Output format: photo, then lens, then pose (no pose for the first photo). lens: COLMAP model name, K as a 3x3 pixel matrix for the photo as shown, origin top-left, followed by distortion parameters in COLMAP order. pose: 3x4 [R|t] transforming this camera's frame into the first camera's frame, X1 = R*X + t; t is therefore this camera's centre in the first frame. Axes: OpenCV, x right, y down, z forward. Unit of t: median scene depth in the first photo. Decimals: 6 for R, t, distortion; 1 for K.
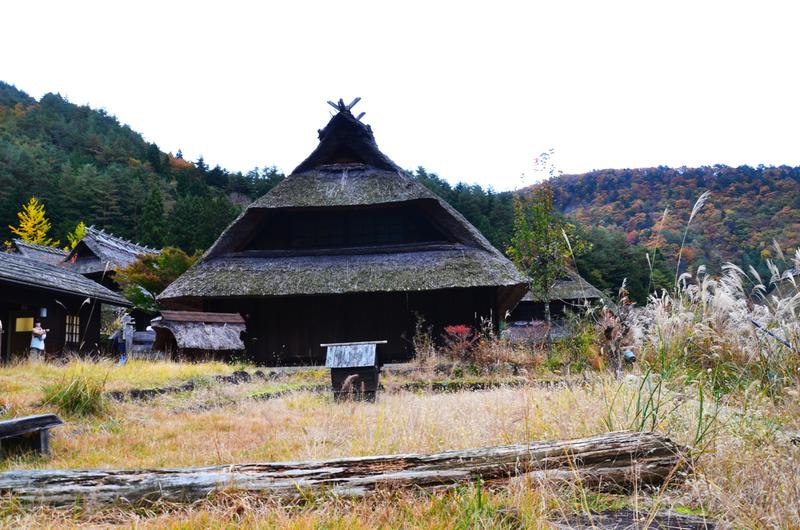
lens RADIAL K [[649.5, 0, 400.1], [0, 649.5, 265.0], [0, 0, 1]] dist [-0.124949, 0.107825]
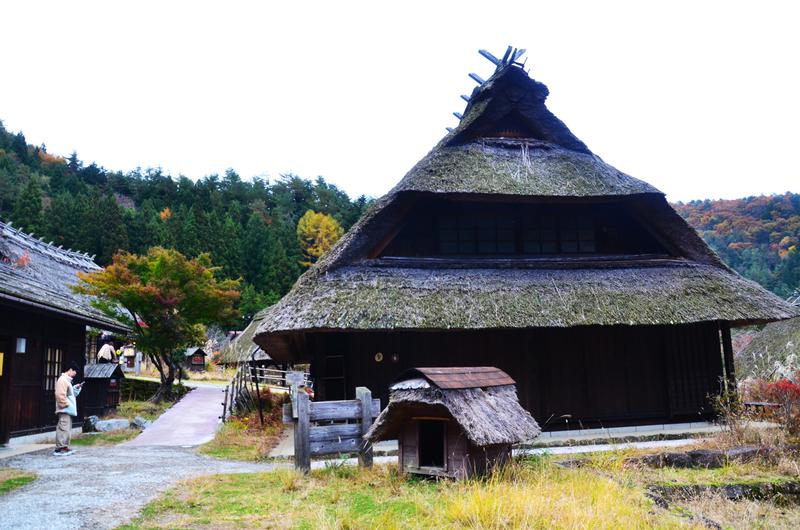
lens RADIAL K [[649.5, 0, 403.0], [0, 649.5, 263.2], [0, 0, 1]] dist [-0.124949, 0.107825]
pose [[0.978861, 0.036168, 0.201305, -0.157100], [-0.031105, 0.999117, -0.028261, 0.000972], [-0.202150, 0.021402, 0.979121, 0.159037]]
